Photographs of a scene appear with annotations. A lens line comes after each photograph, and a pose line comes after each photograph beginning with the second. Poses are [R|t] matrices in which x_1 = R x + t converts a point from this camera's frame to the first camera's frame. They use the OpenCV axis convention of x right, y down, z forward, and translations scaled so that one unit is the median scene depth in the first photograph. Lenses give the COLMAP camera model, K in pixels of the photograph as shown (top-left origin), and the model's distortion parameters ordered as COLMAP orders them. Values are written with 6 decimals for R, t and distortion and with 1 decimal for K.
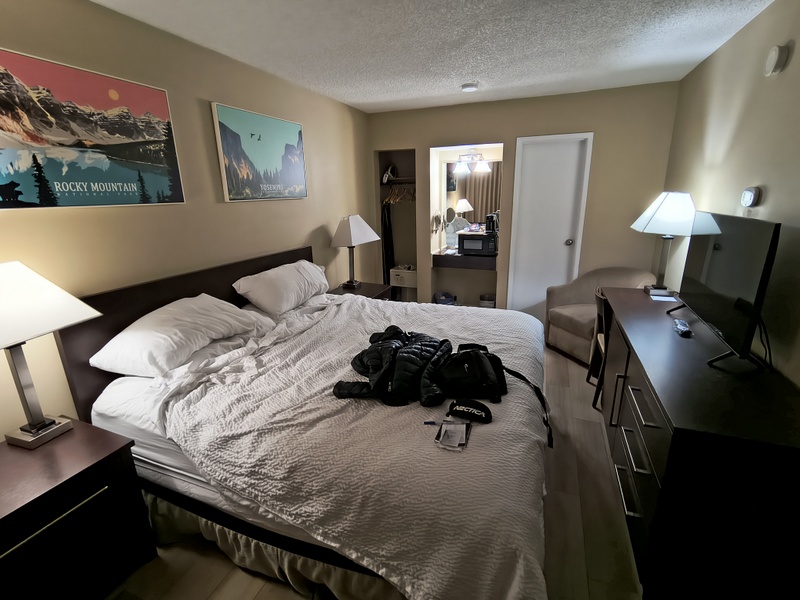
lens RADIAL K [[376.6, 0, 404.7], [0, 376.6, 299.1], [0, 0, 1]] dist [0.001532, 0.001564]
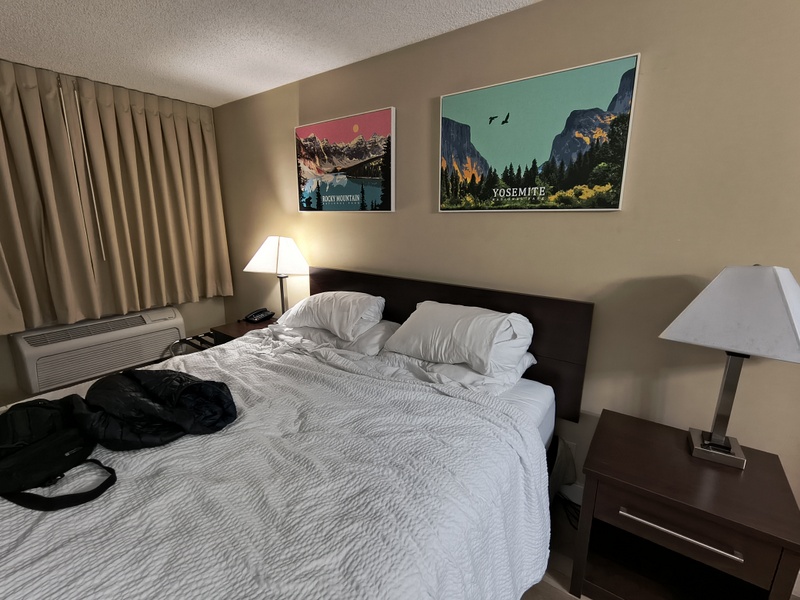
lens RADIAL K [[376.6, 0, 395.9], [0, 376.6, 299.3], [0, 0, 1]] dist [0.001532, 0.001564]
pose [[-0.280880, 0.222377, -0.933625, 0.493758], [-0.264746, 0.917090, 0.298087, -0.378867], [0.922505, 0.330900, -0.198719, 1.422279]]
